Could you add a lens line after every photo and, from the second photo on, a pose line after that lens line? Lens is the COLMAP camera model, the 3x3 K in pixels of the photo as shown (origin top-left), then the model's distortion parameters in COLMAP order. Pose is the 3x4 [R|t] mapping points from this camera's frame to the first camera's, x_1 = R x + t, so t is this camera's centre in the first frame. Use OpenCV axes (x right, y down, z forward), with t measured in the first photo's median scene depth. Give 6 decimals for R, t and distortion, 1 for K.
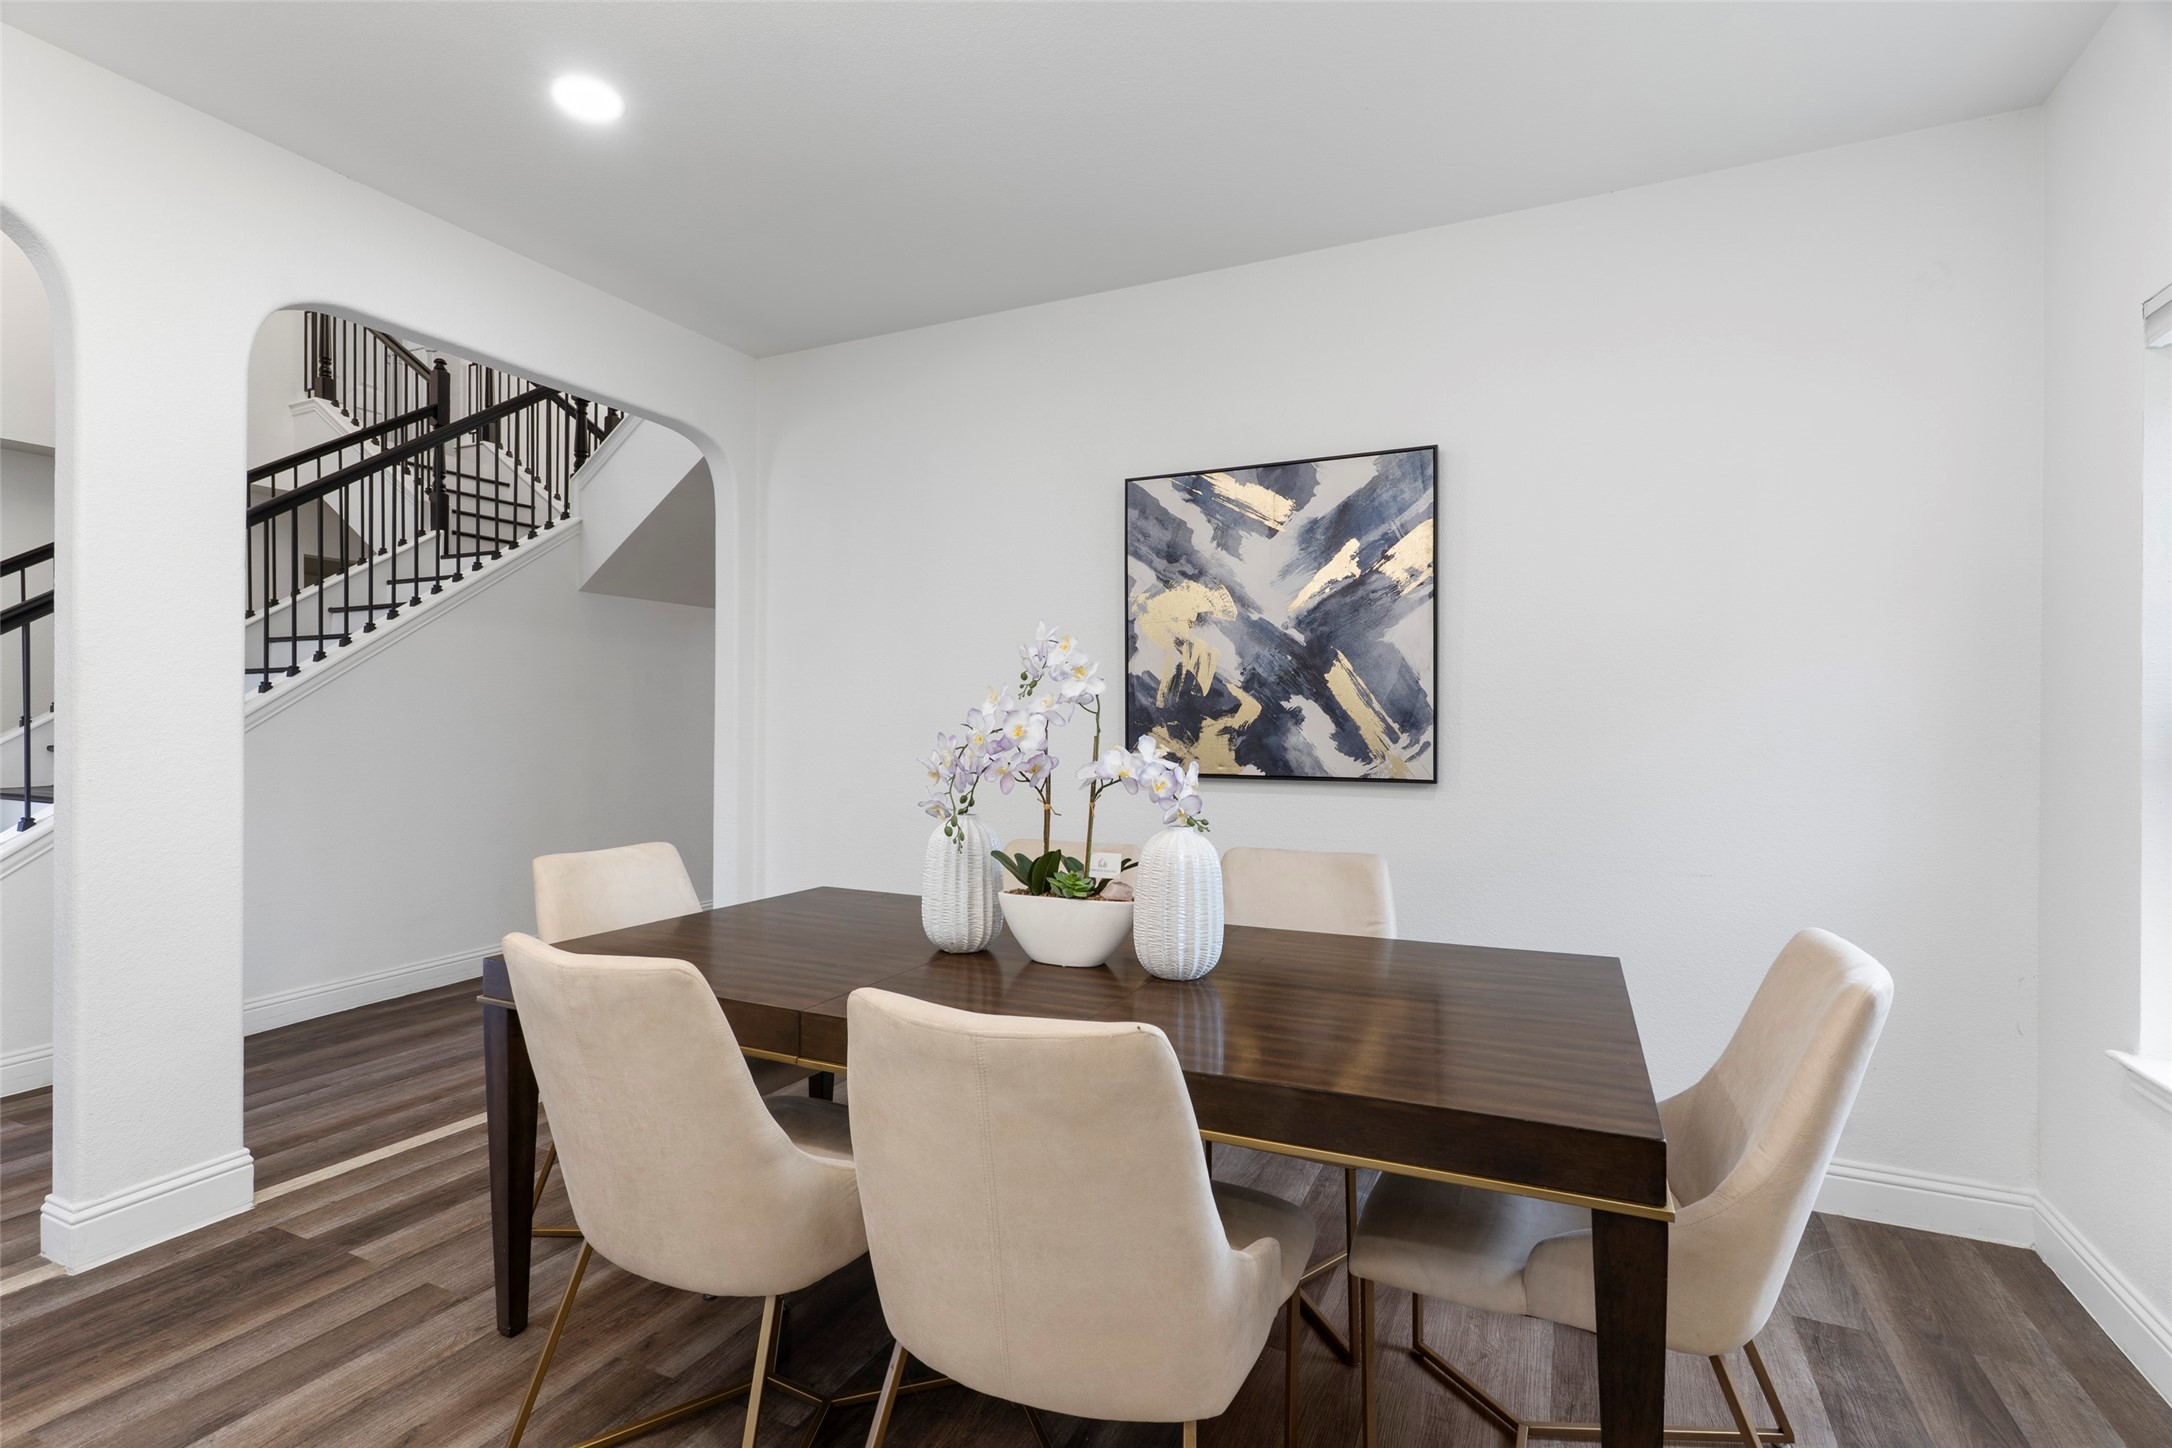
lens RADIAL K [[1051.1, 0, 1069.4], [0, 1051.1, 719.0], [0, 0, 1]] dist [-0.003136, -0.003097]
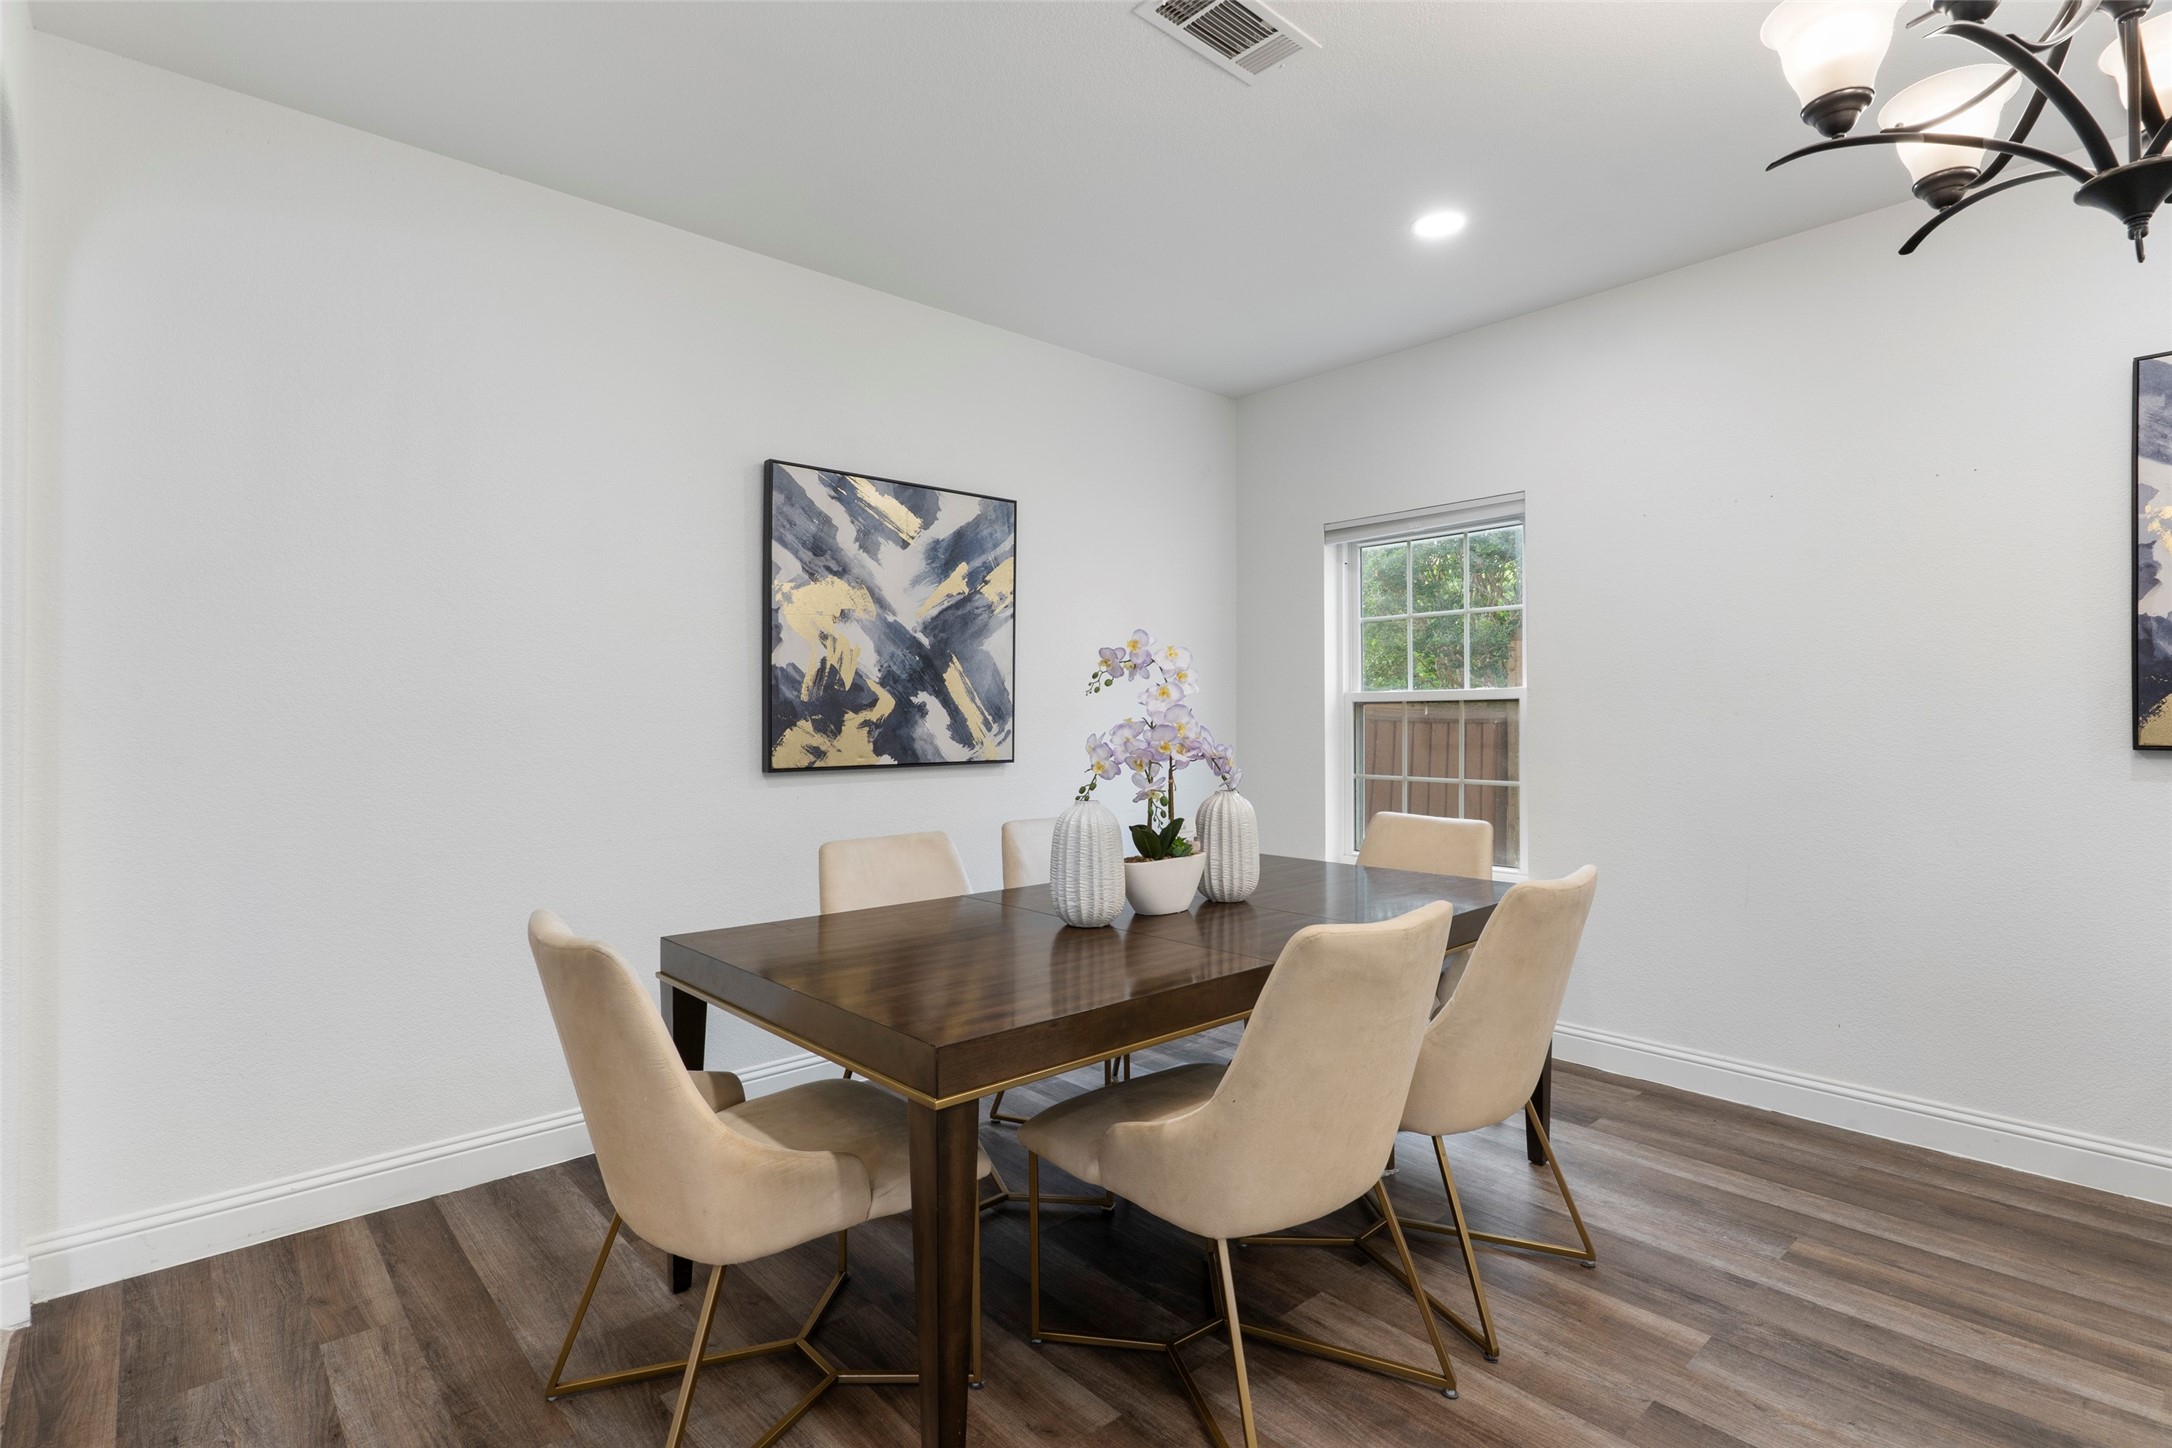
lens RADIAL K [[1051.1, 0, 1077.6], [0, 1051.1, 712.8], [0, 0, 1]] dist [-0.003136, -0.003097]
pose [[0.374972, -0.000702, 0.927036, -0.767269], [0.001651, 0.999999, 0.000090, 0.000453], [-0.927035, 0.001497, 0.374973, 0.415913]]
